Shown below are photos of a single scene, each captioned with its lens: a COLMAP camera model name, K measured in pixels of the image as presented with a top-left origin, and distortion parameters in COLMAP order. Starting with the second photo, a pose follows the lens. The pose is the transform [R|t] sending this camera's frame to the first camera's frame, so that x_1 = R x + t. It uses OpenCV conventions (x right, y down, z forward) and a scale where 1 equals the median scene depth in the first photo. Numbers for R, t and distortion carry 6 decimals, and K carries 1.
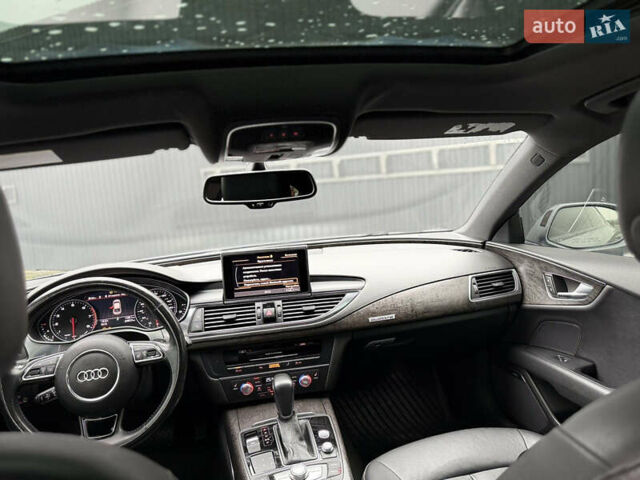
lens RADIAL K [[493.5, 0, 323.3], [0, 493.5, 236.5], [0, 0, 1]] dist [0.022631, -0.059387]
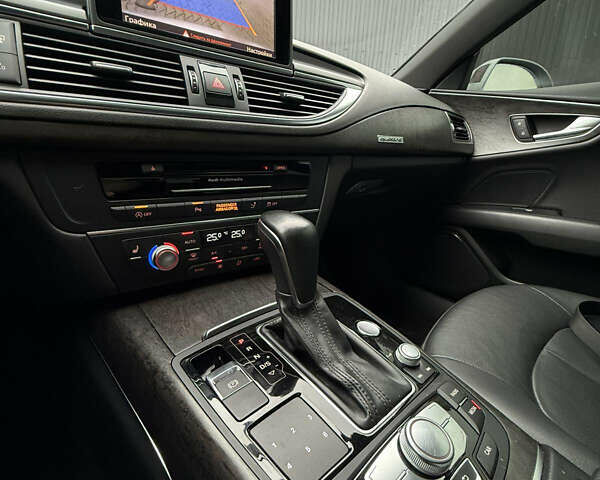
lens RADIAL K [[311.4, 0, 301.7], [0, 311.4, 237.0], [0, 0, 1]] dist [0.014639, -0.003918]
pose [[0.872654, -0.023431, 0.487777, -0.183207], [-0.052219, 0.988644, 0.140912, 0.245407], [-0.485540, -0.148438, 0.861520, 0.706596]]
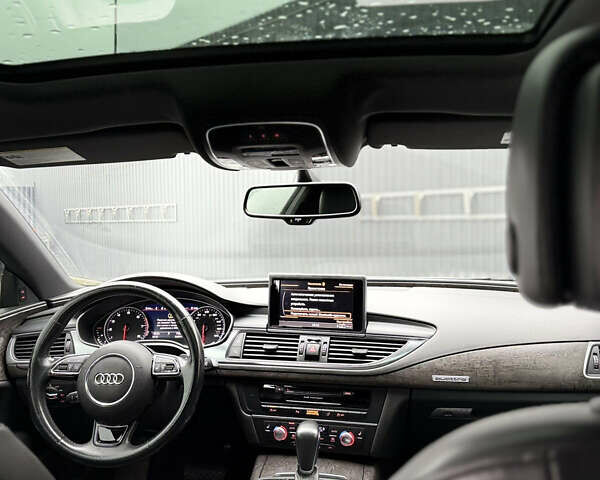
lens RADIAL K [[619.3, 0, 300.2], [0, 619.3, 241.3], [0, 0, 1]] dist [0.018707, 0.000000]
pose [[0.921463, 0.079082, -0.380332, 0.264705], [-0.105140, 0.993289, -0.048199, 0.022603], [0.373968, 0.084402, 0.923593, -0.017356]]
